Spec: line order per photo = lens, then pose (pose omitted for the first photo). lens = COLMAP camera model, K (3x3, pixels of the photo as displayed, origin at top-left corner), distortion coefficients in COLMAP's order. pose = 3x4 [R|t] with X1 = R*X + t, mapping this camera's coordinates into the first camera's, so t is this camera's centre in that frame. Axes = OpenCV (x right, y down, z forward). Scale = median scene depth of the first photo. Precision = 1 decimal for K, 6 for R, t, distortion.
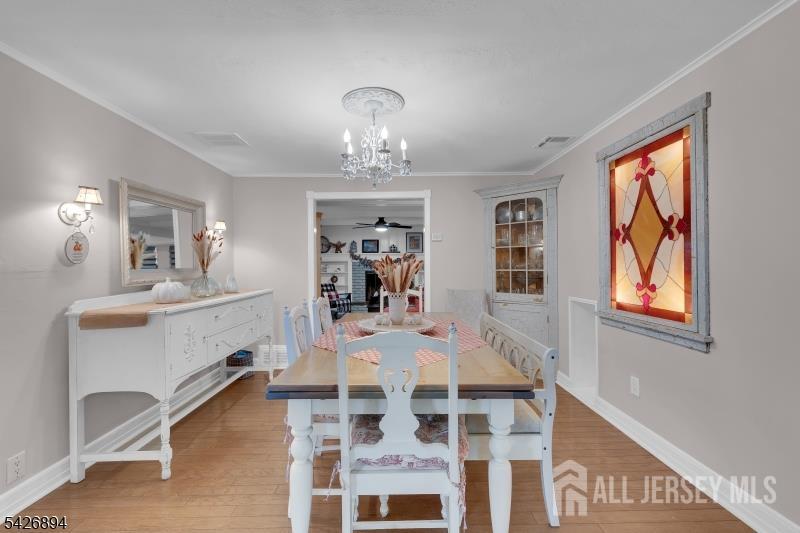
lens RADIAL K [[336.7, 0, 398.7], [0, 336.7, 262.4], [0, 0, 1]] dist [-0.000089, 0.000044]
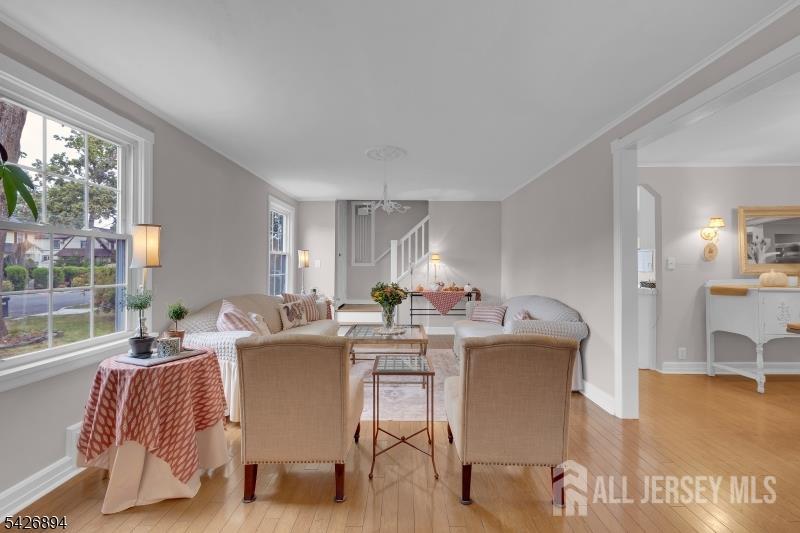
lens RADIAL K [[336.7, 0, 398.7], [0, 336.7, 262.4], [0, 0, 1]] dist [-0.000089, 0.000044]
pose [[-0.013162, -0.002549, -0.999910, 0.911914], [0.006321, 0.999977, -0.002632, 0.009678], [0.999893, -0.006355, -0.013145, -0.684010]]
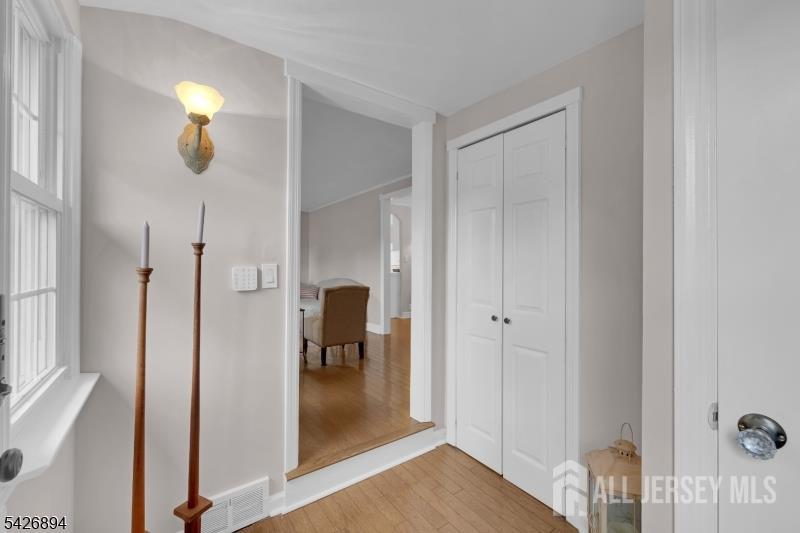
lens RADIAL K [[336.7, 0, 398.7], [0, 336.7, 262.4], [0, 0, 1]] dist [-0.000089, 0.000044]
pose [[0.581248, 0.001659, -0.813725, 1.812963], [0.003840, 0.999981, 0.004782, 0.048905], [0.813718, -0.005904, 0.581230, -1.277617]]
